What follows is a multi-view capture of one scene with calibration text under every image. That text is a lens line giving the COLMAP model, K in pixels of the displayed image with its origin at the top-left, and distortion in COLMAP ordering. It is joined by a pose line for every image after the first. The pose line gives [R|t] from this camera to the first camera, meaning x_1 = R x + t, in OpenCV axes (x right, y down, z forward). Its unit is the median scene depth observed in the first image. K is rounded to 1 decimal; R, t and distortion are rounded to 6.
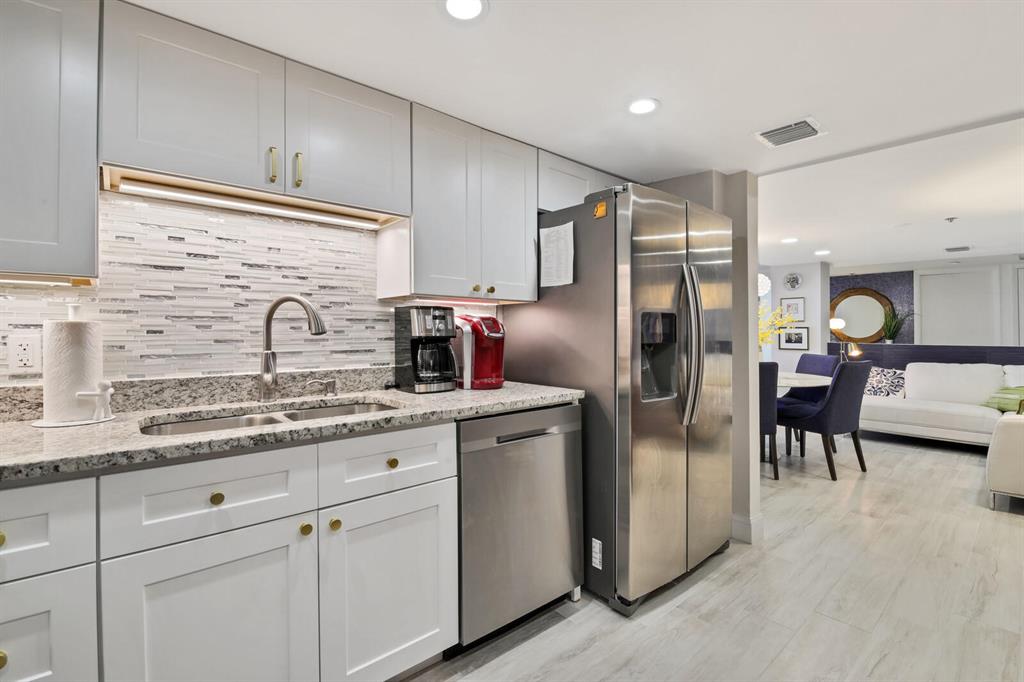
lens RADIAL K [[457.4, 0, 520.6], [0, 457.4, 327.1], [0, 0, 1]] dist [-0.013540, -0.002971]
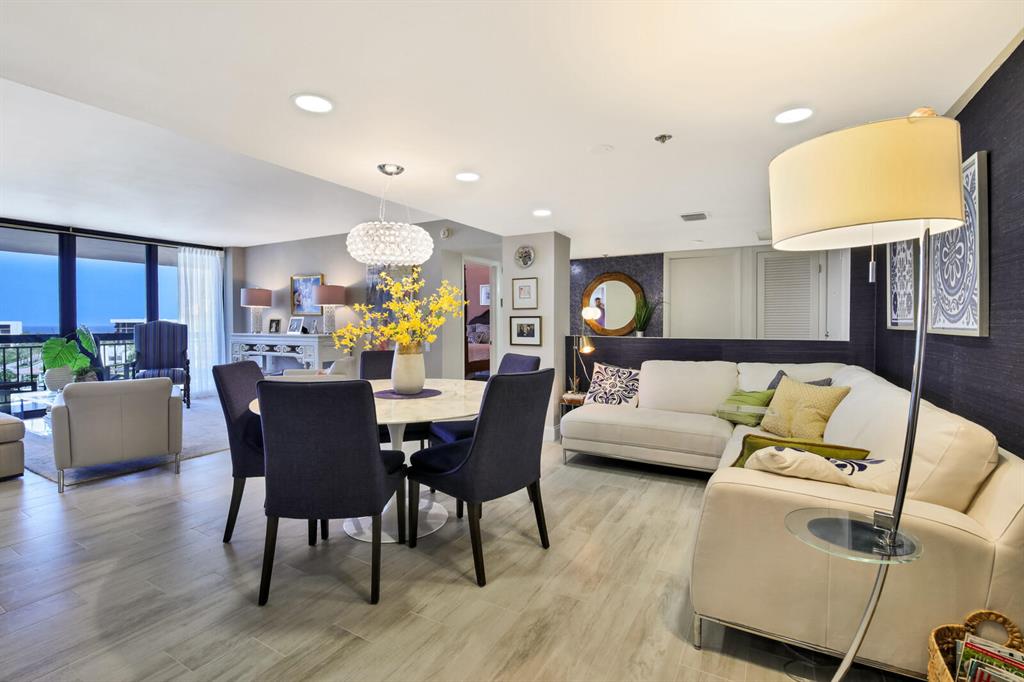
lens RADIAL K [[457.4, 0, 512.1], [0, 457.4, 332.0], [0, 0, 1]] dist [-0.013540, -0.002971]
pose [[0.943731, -0.006477, 0.330651, 0.378258], [-0.002417, 0.999646, 0.026481, 0.007565], [-0.330706, -0.025790, 0.943381, 0.323278]]
